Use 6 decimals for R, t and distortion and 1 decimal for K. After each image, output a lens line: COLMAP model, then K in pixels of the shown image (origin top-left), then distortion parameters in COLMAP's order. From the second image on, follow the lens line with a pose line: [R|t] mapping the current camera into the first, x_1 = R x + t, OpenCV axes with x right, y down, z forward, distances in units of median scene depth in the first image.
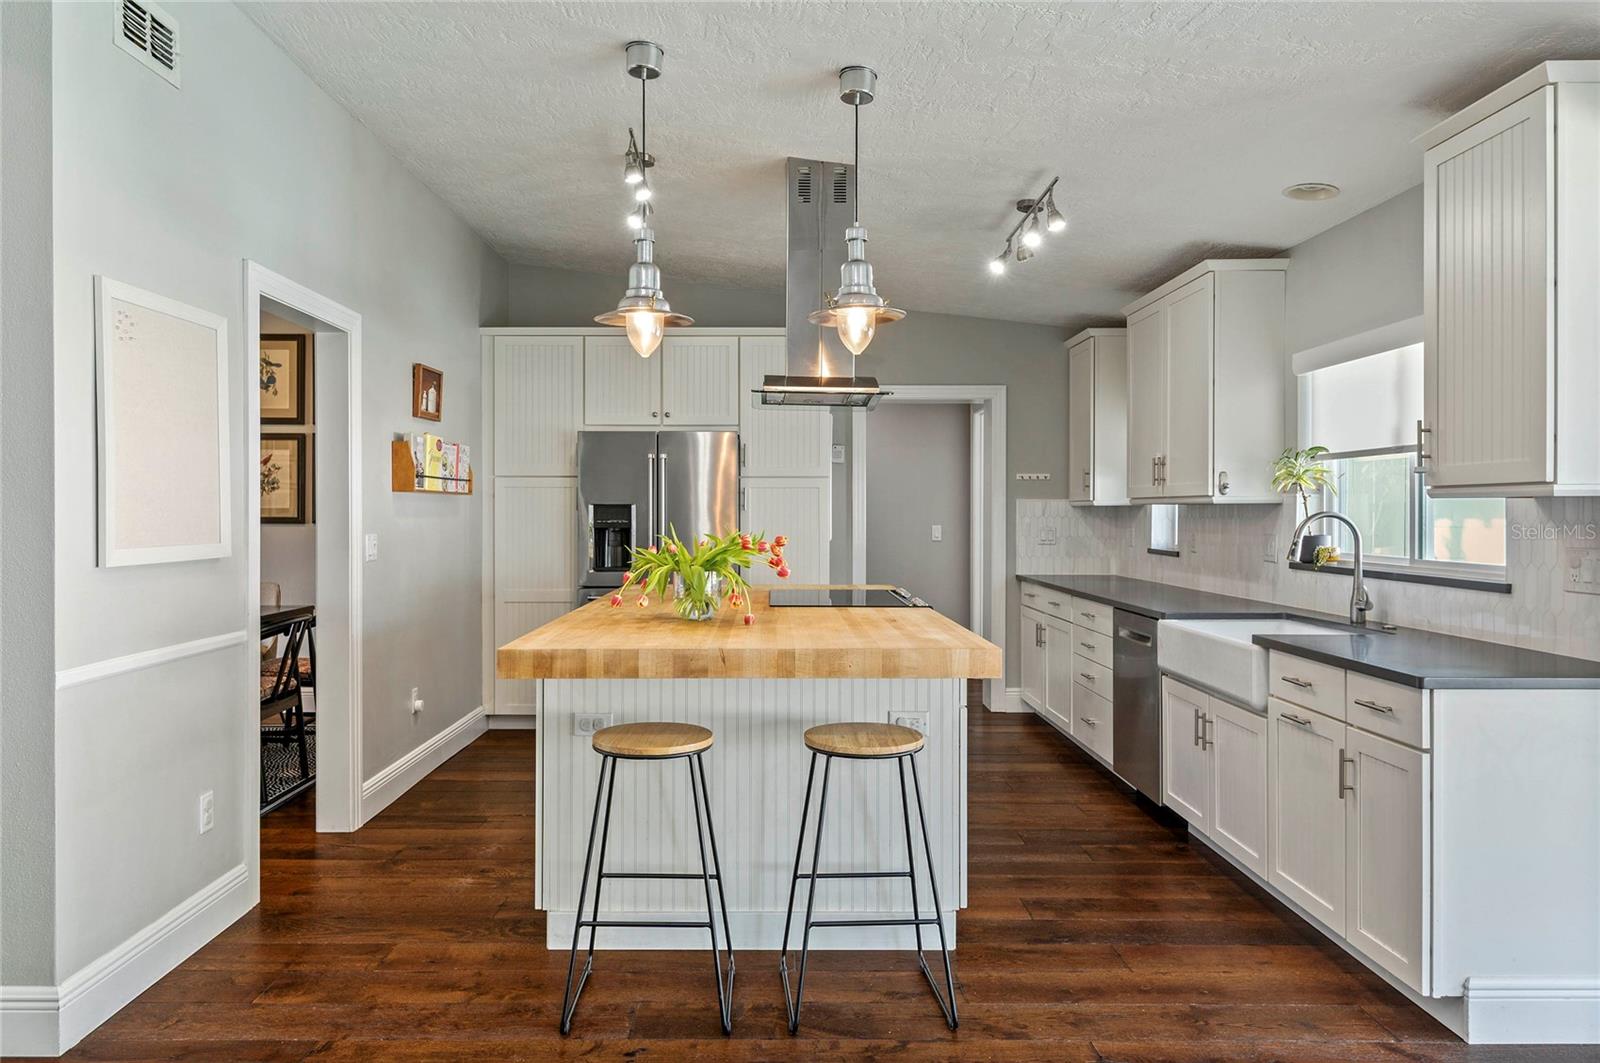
lens RADIAL K [[1036.2, 0, 765.9], [0, 1036.2, 512.4], [0, 0, 1]] dist [0.005440, 0.000303]
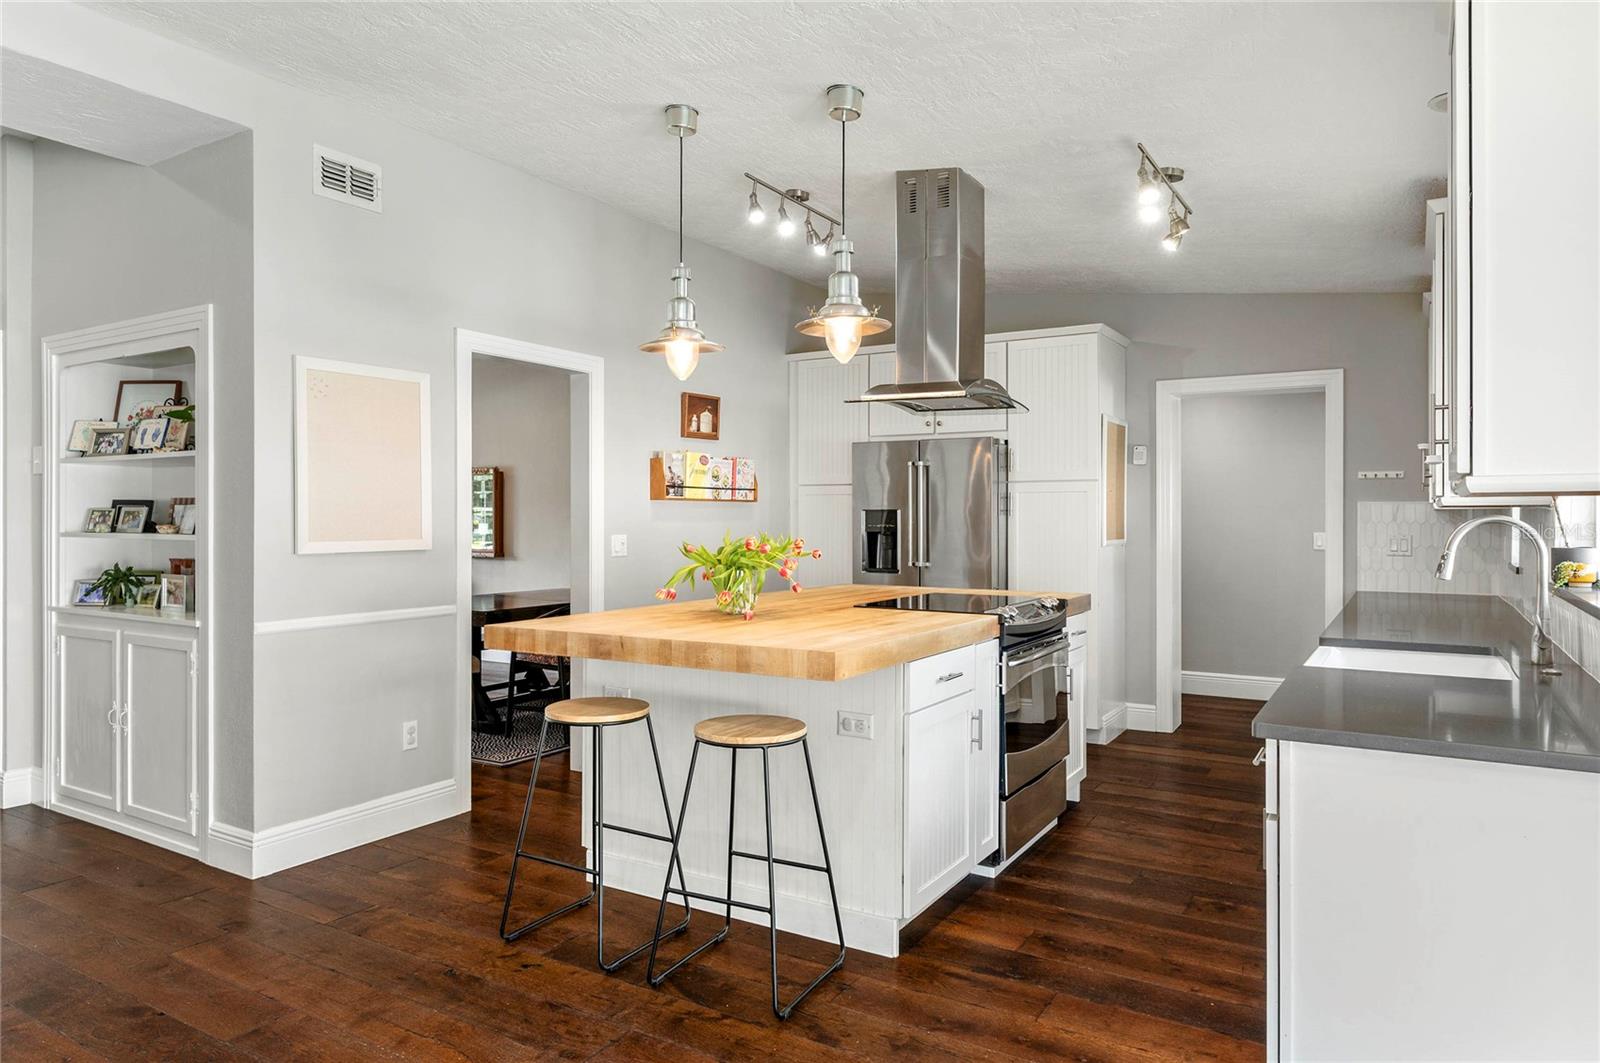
lens RADIAL K [[1002.2, 0, 797.7], [0, 1002.2, 515.0], [0, 0, 1]] dist [0.004930, -0.000456]
pose [[0.857185, -0.001257, -0.515007, 0.529280], [-0.000408, 0.999995, -0.003118, 0.001478], [0.515009, 0.002883, 0.857180, 0.115804]]
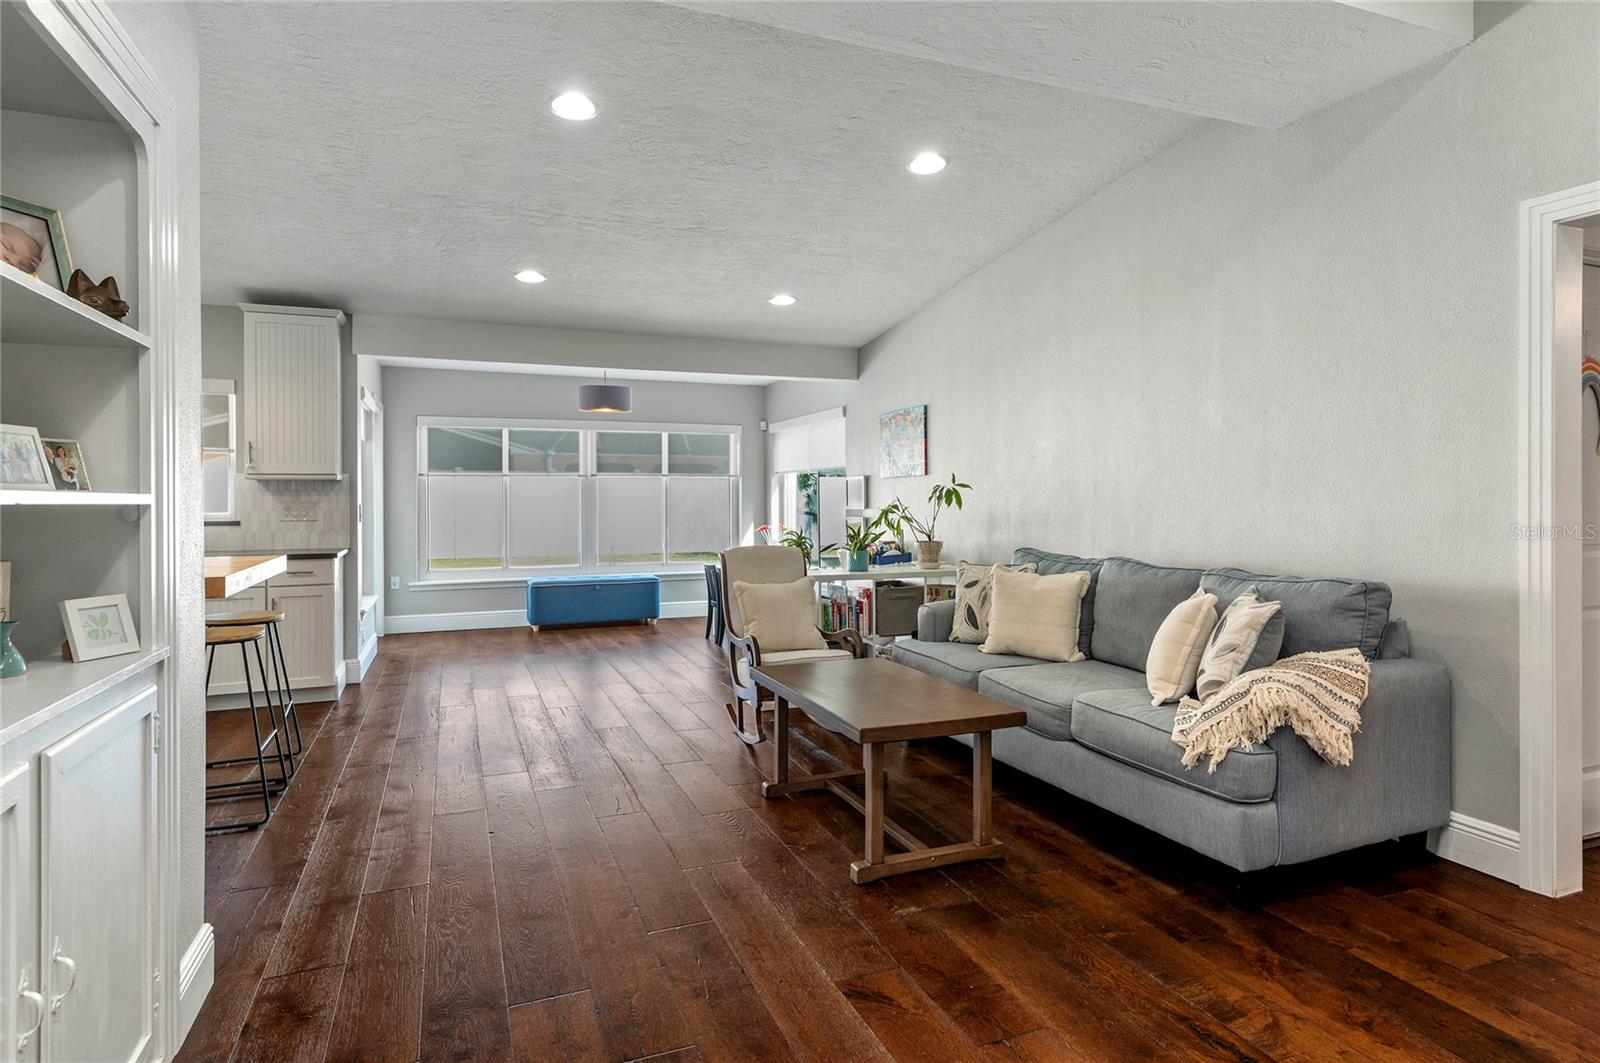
lens RADIAL K [[879.9, 0, 805.6], [0, 879.9, 510.7], [0, 0, 1]] dist [0.003171, -0.000778]
pose [[-0.378602, -0.012089, 0.925480, -1.235040], [0.005490, 0.999868, 0.015307, 0.024475], [-0.925543, 0.010876, -0.378486, 0.554549]]
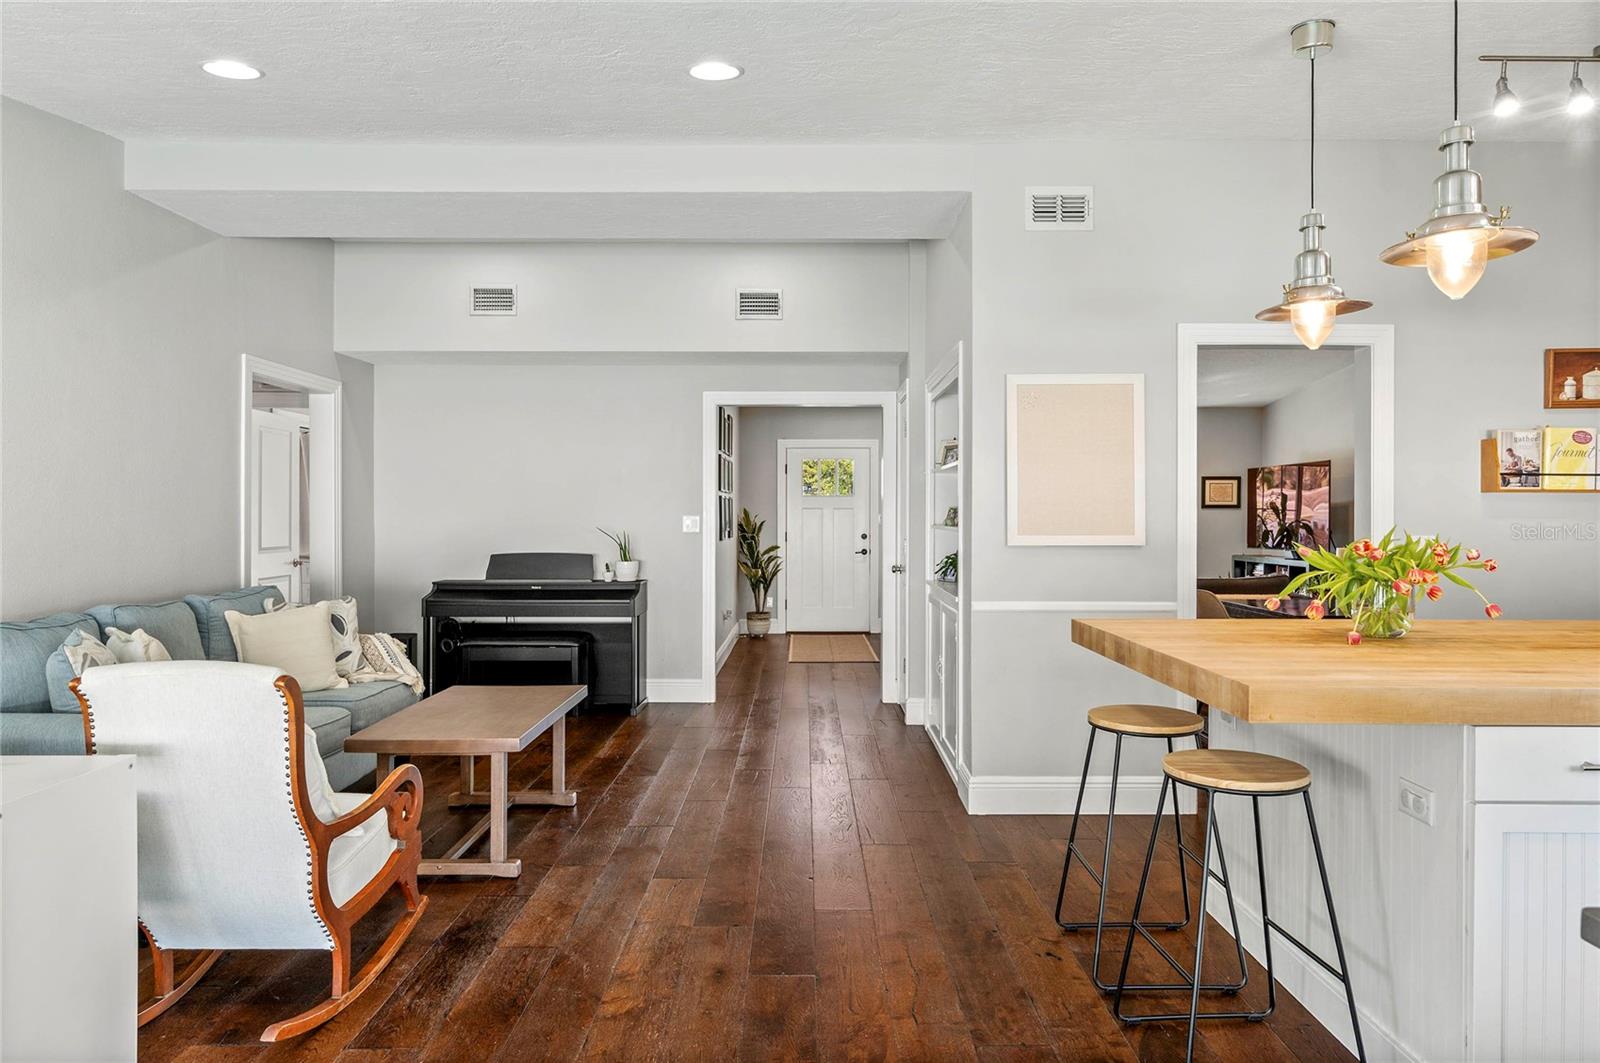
lens RADIAL K [[986.6, 0, 804.7], [0, 986.6, 507.8], [0, 0, 1]] dist [-0.000425, 0.000311]
pose [[0.007553, -0.006097, -0.999953, 0.740208], [-0.002615, 0.999978, -0.006117, 0.001763], [0.999968, 0.002661, 0.007537, 0.500768]]
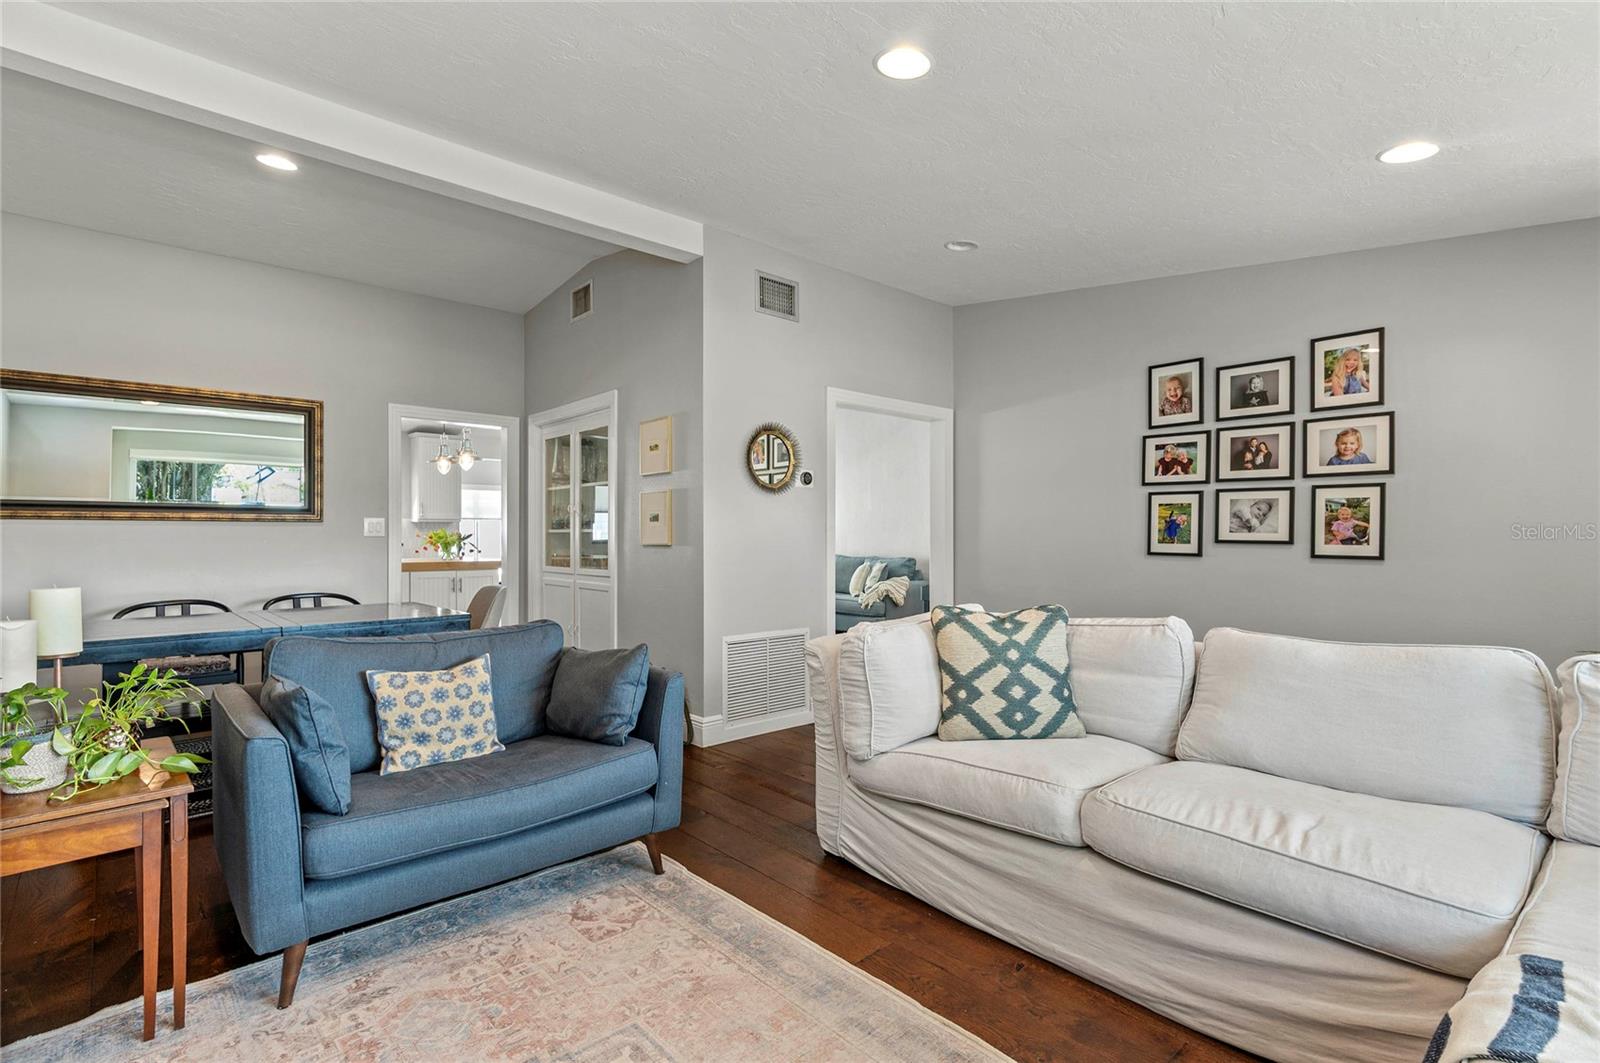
lens RADIAL K [[764.1, 0, 797.1], [0, 764.1, 535.3], [0, 0, 1]] dist [0.016259, -0.000563]
pose [[-0.670745, -0.001204, 0.741687, -2.253732], [-0.000267, 0.999999, 0.001382, 0.030730], [-0.741688, 0.000729, -0.670745, 1.677061]]
